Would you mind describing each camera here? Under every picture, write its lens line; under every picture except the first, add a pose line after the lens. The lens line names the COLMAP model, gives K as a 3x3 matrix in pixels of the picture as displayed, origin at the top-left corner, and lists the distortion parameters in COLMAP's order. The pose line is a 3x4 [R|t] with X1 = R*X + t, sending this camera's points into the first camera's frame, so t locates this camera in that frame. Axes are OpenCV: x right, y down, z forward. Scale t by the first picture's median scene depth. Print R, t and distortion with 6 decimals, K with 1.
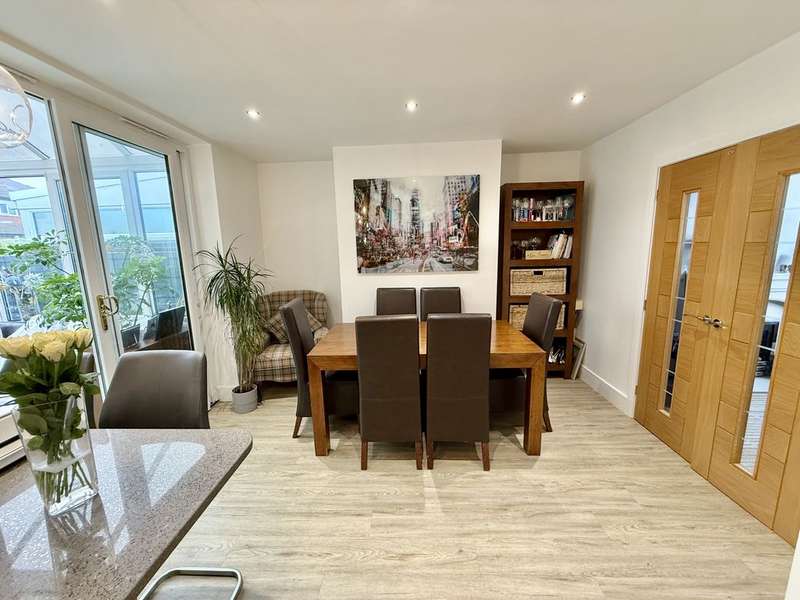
lens RADIAL K [[317.2, 0, 401.2], [0, 317.2, 299.8], [0, 0, 1]] dist [-0.000666, 0.000079]
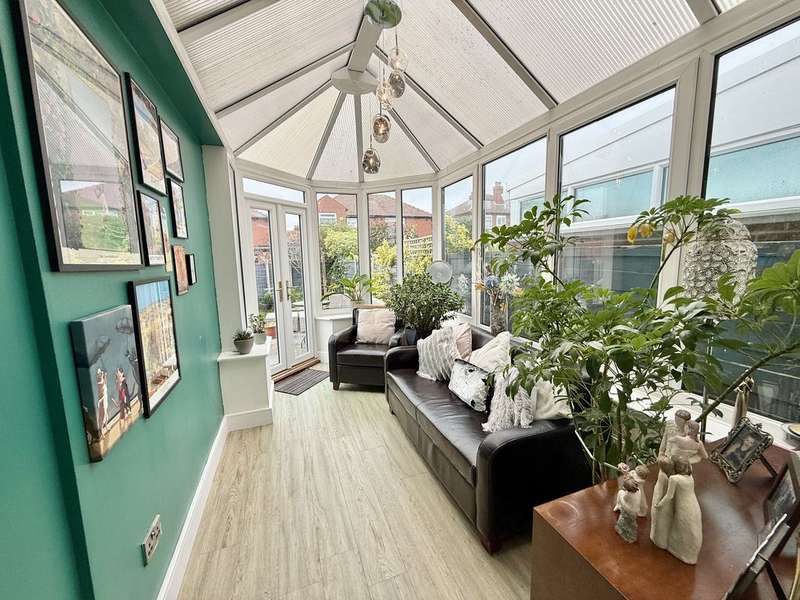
lens RADIAL K [[317.2, 0, 399.9], [0, 317.2, 299.4], [0, 0, 1]] dist [-0.000666, 0.000079]
pose [[0.381506, 0.140869, -0.913569, -0.700459], [-0.147375, 0.984947, 0.090332, -0.063801], [0.912542, 0.100175, 0.396524, 0.580371]]
